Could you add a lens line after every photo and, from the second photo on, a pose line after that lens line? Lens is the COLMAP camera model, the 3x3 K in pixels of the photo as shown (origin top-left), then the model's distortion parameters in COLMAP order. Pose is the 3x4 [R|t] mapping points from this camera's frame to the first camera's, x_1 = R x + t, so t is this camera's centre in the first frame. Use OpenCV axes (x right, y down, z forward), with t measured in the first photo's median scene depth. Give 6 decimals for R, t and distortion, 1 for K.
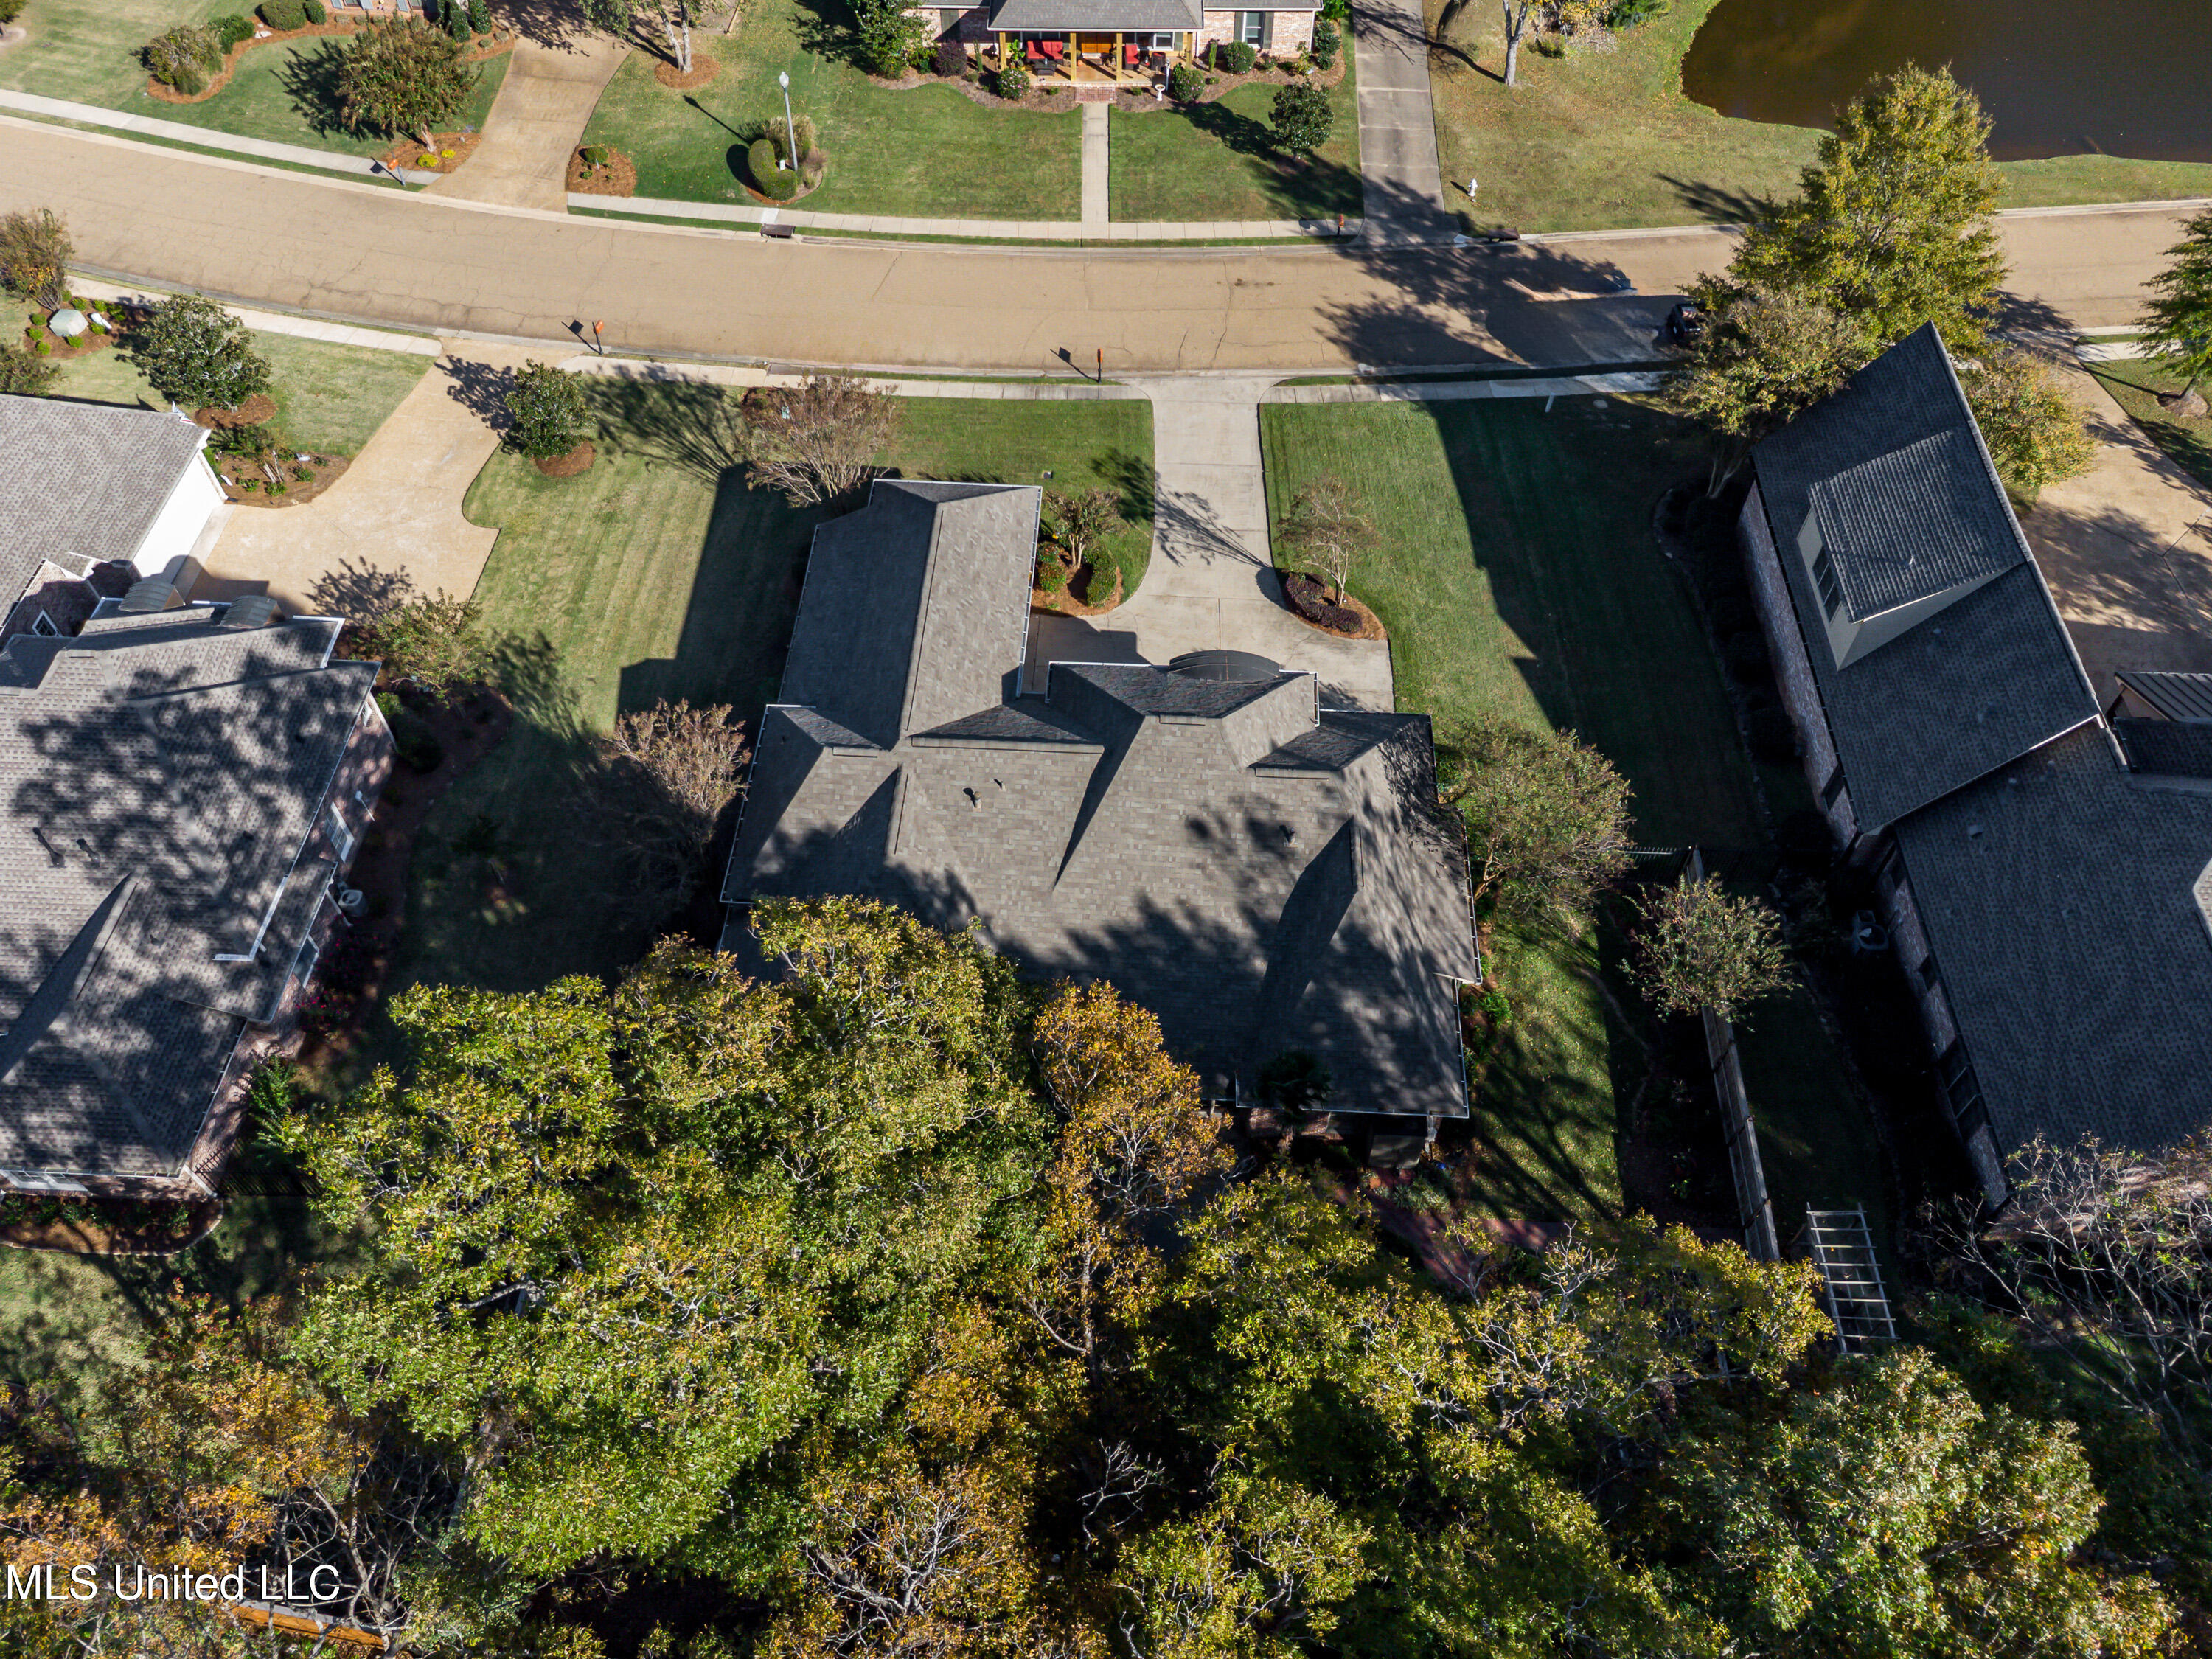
lens RADIAL K [[1685.3, 0, 1110.4], [0, 1685.3, 804.2], [0, 0, 1]] dist [0.015107, -0.004483]
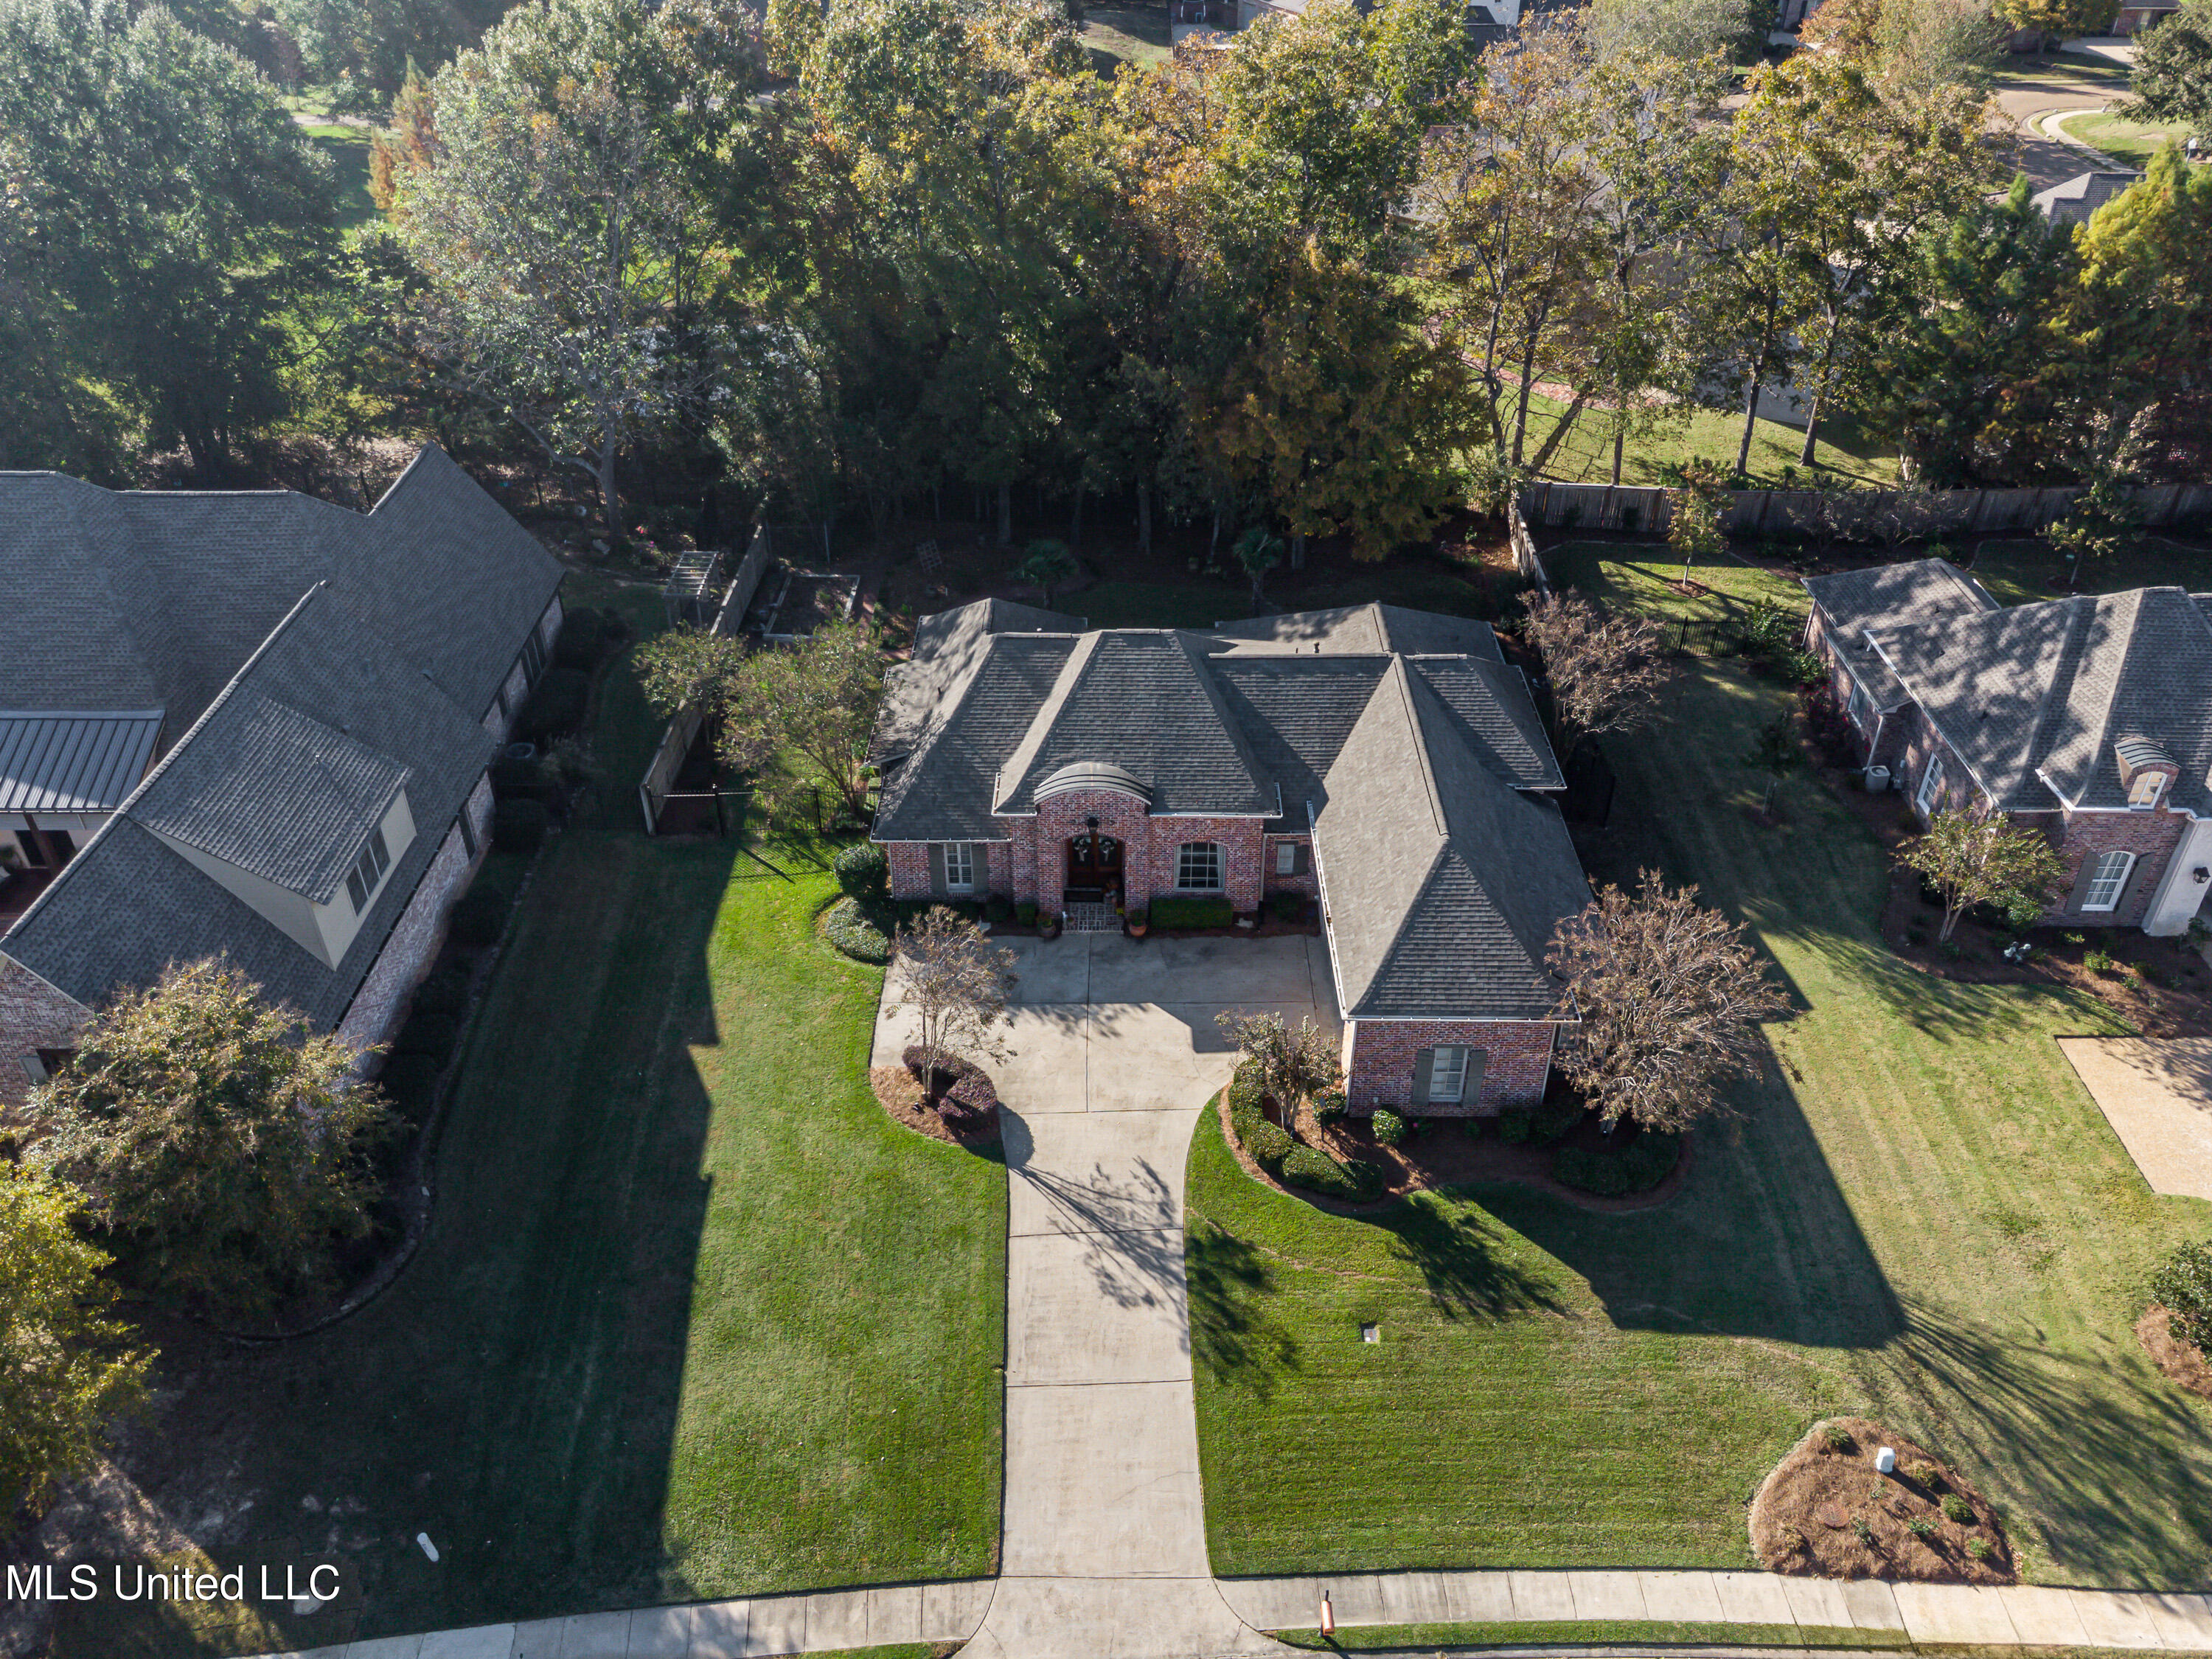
lens RADIAL K [[1651.8, 0, 1106.0], [0, 1651.8, 829.5], [0, 0, 1]] dist [0.005676, 0.008060]
pose [[-0.999332, 0.020081, -0.030539, 0.068590], [-0.029246, 0.061825, 0.997658, -0.772898], [0.021922, 0.997885, -0.061197, 0.837706]]
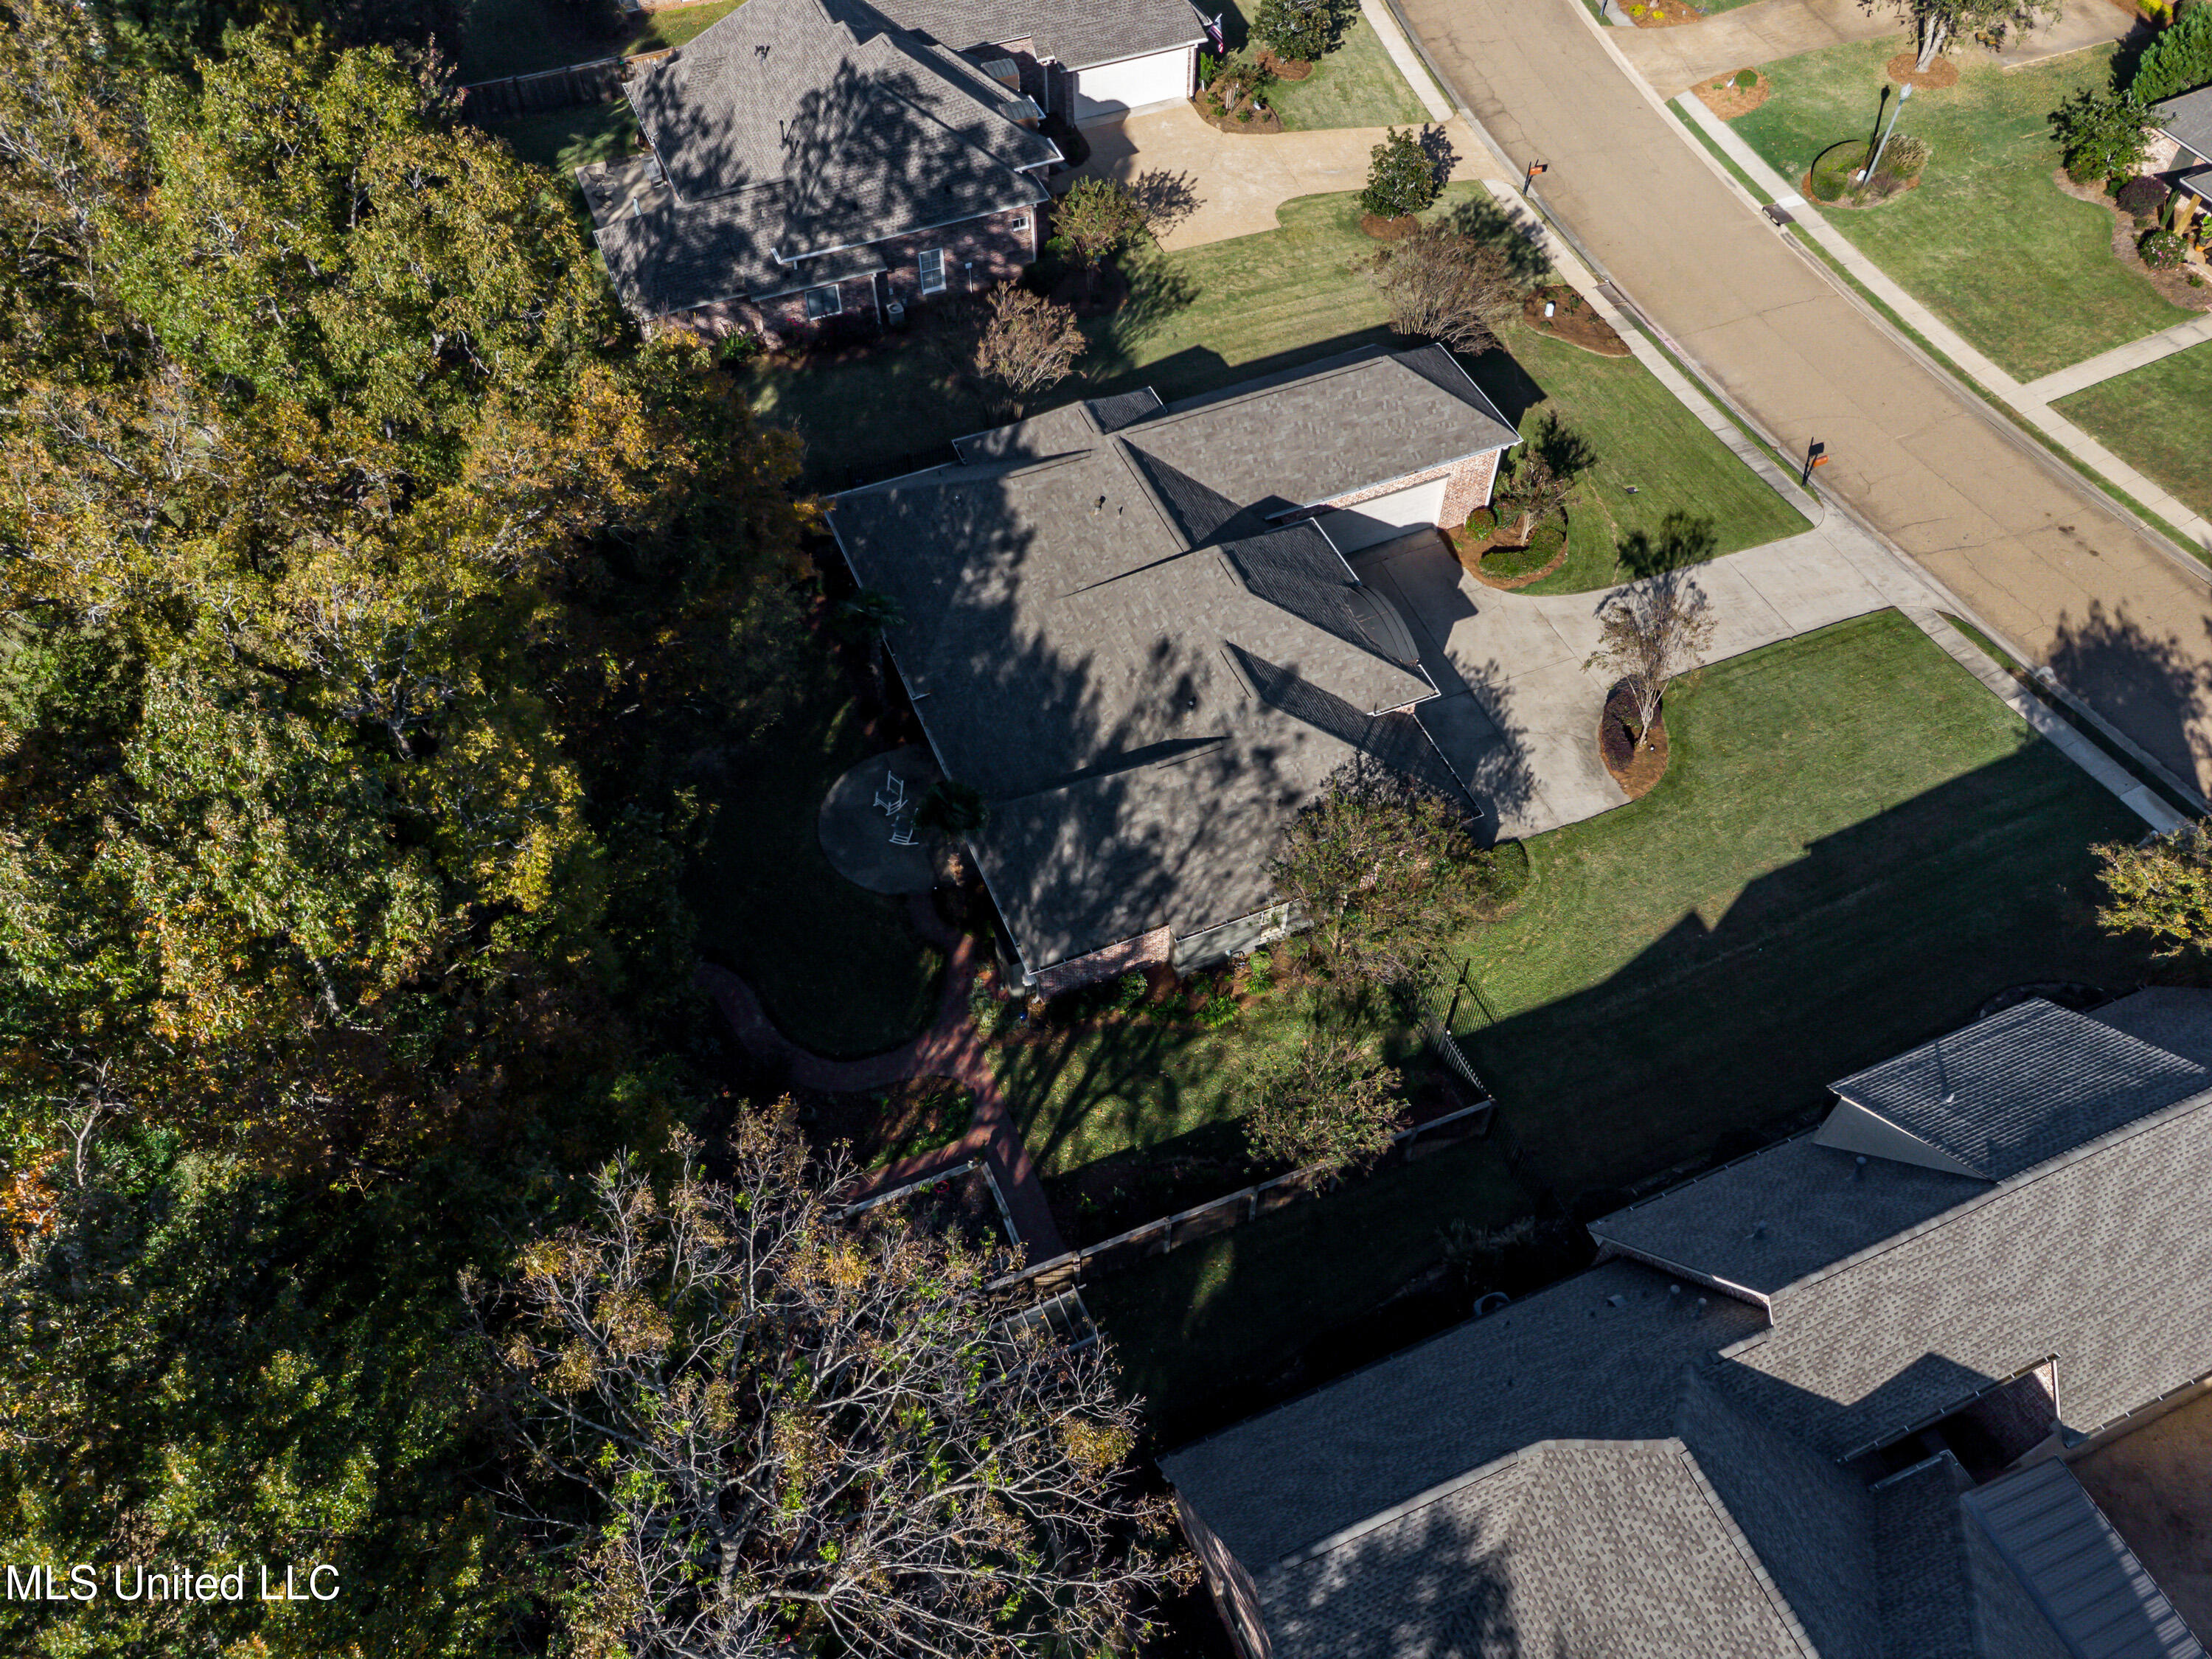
lens RADIAL K [[1665.5, 0, 1110.3], [0, 1665.5, 823.6], [0, 0, 1]] dist [-0.026174, 0.073059]
pose [[0.432572, 0.710400, -0.555169, 0.482031], [-0.702412, 0.651578, 0.286467, -0.131633], [0.565243, 0.266039, 0.780848, 0.144009]]
